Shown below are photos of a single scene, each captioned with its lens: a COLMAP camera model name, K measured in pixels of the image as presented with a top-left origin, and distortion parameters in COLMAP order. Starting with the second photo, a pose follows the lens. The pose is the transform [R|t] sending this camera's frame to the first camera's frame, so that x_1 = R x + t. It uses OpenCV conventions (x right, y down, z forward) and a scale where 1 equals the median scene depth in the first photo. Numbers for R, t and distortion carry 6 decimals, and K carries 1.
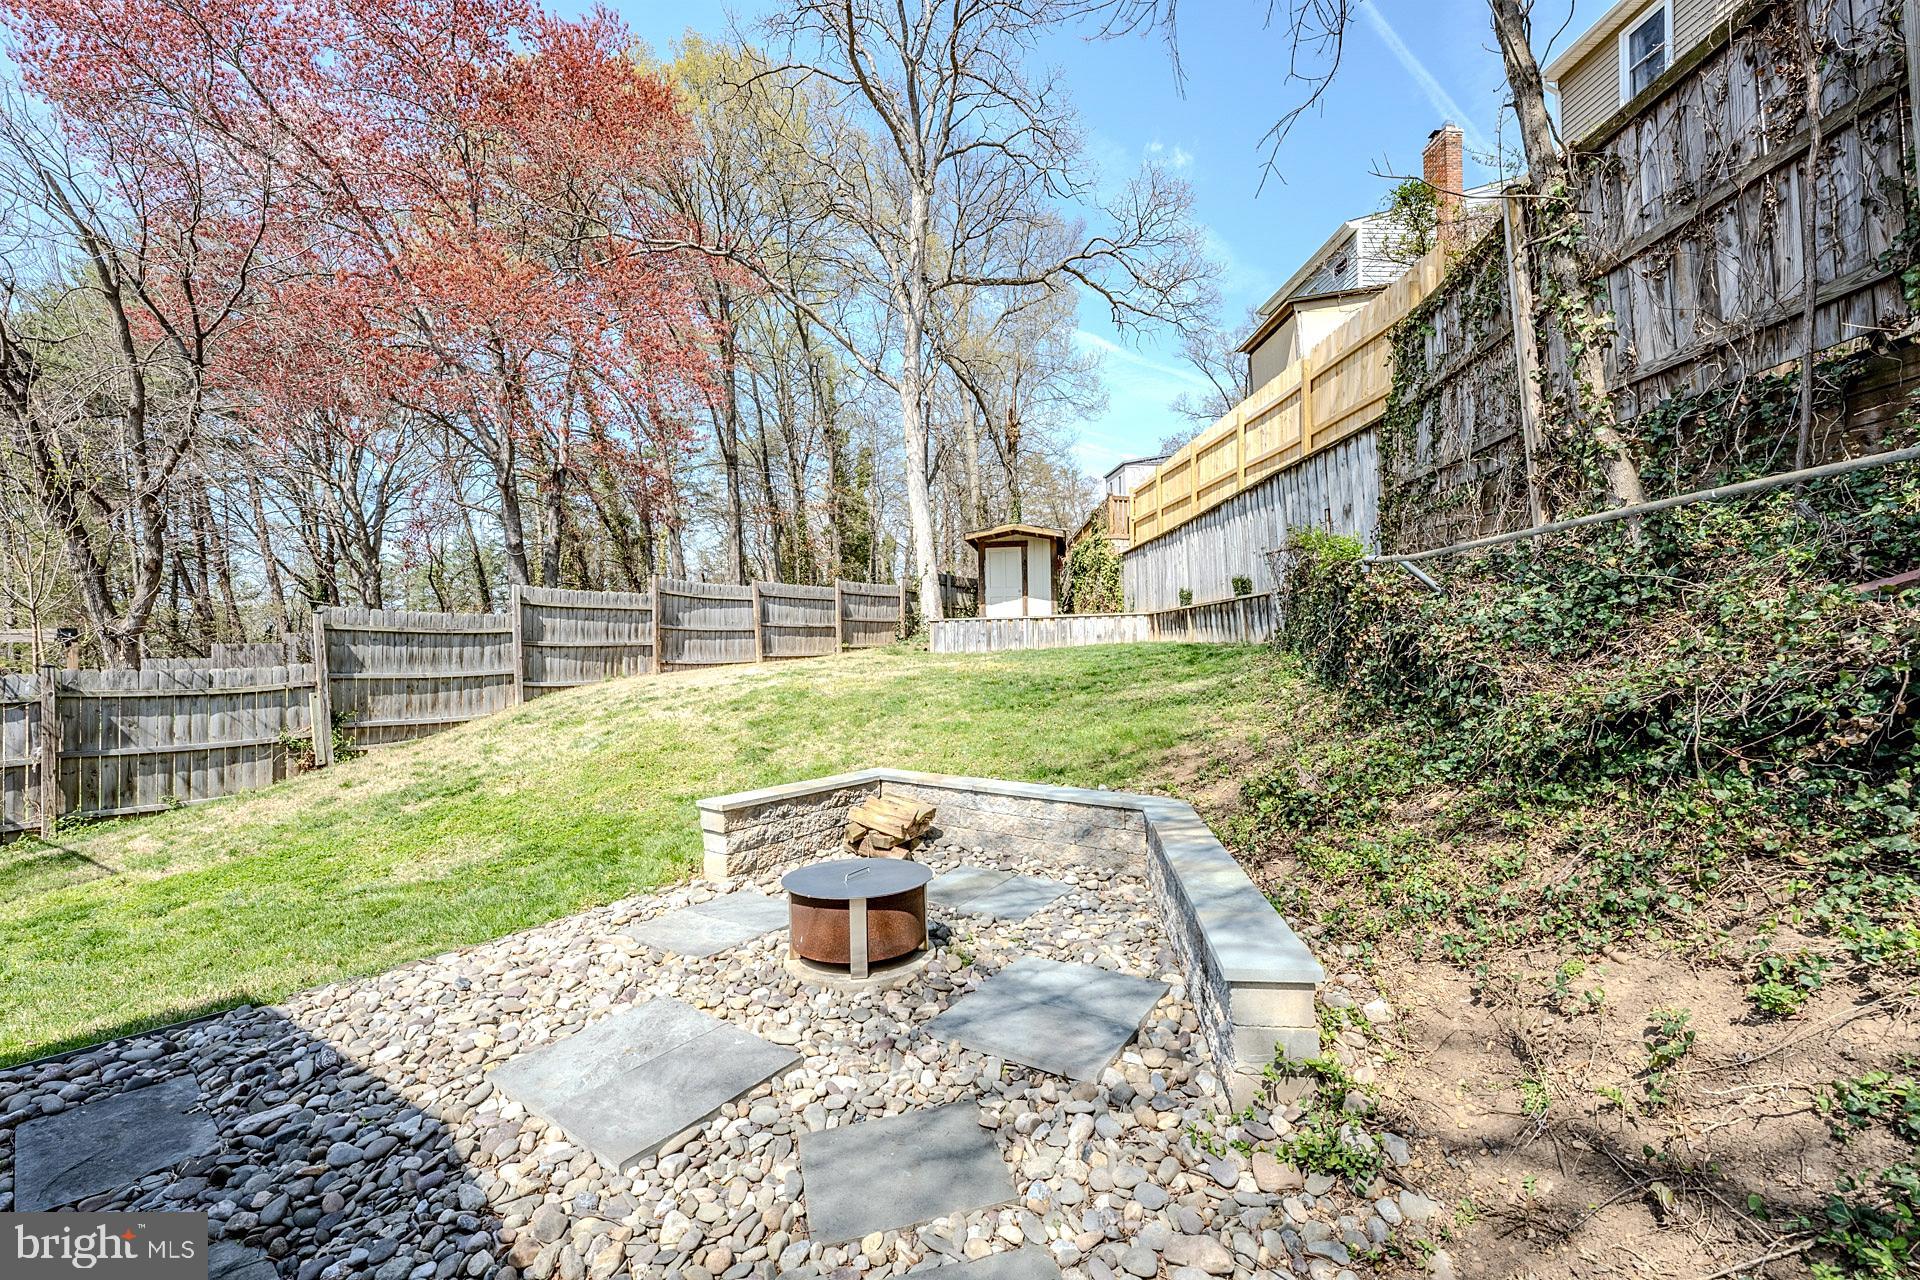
lens RADIAL K [[757.6, 0, 955.4], [0, 757.6, 662.3], [0, 0, 1]] dist [-0.001064, 0.000070]
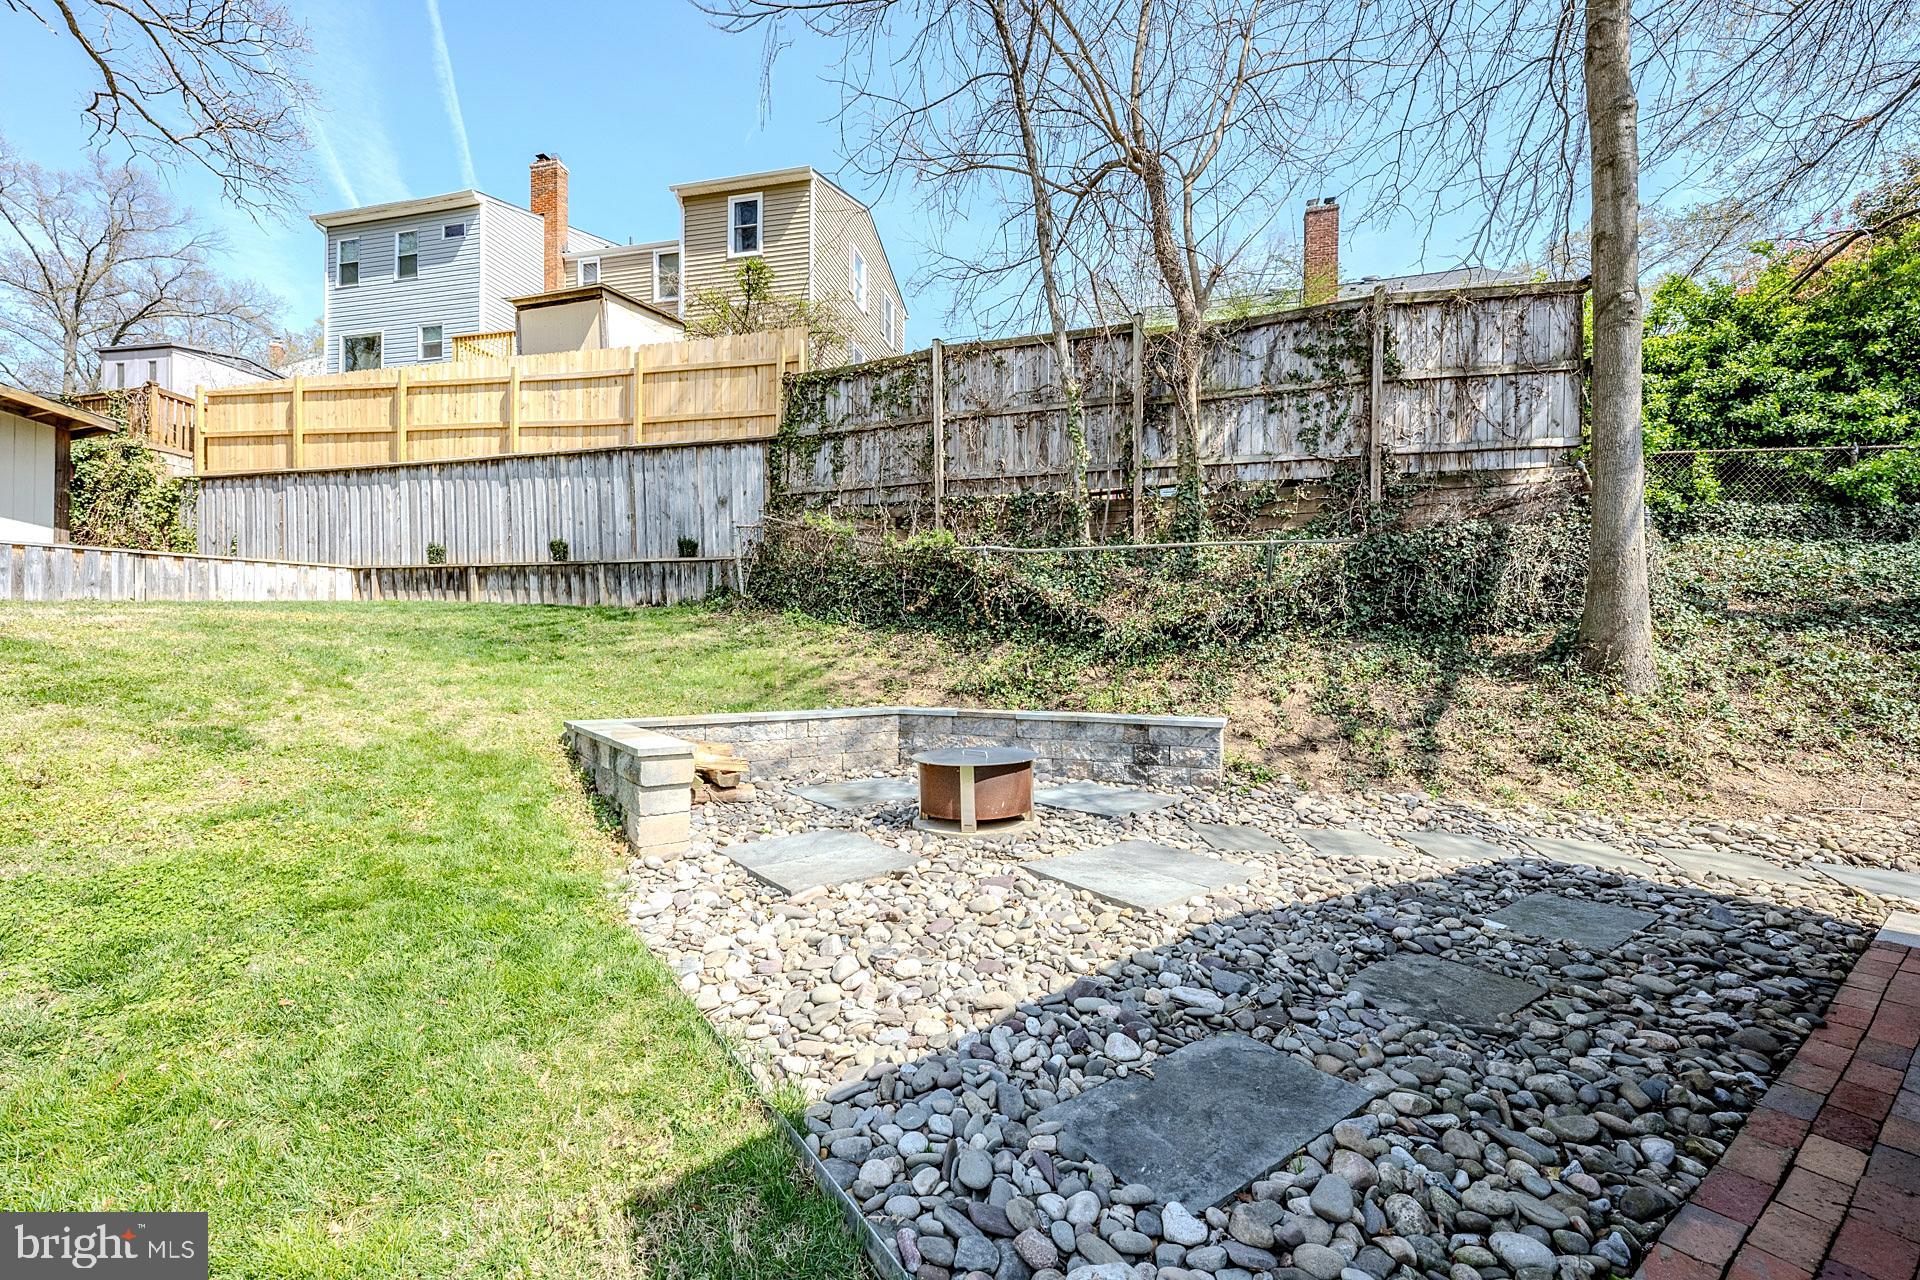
lens RADIAL K [[757.6, 0, 955.4], [0, 757.6, 662.3], [0, 0, 1]] dist [-0.001064, 0.000070]
pose [[0.292590, 0.001856, 0.956236, -0.483509], [0.000063, 0.999998, -0.001960, 0.054352], [-0.956238, 0.000634, 0.292589, 0.258090]]
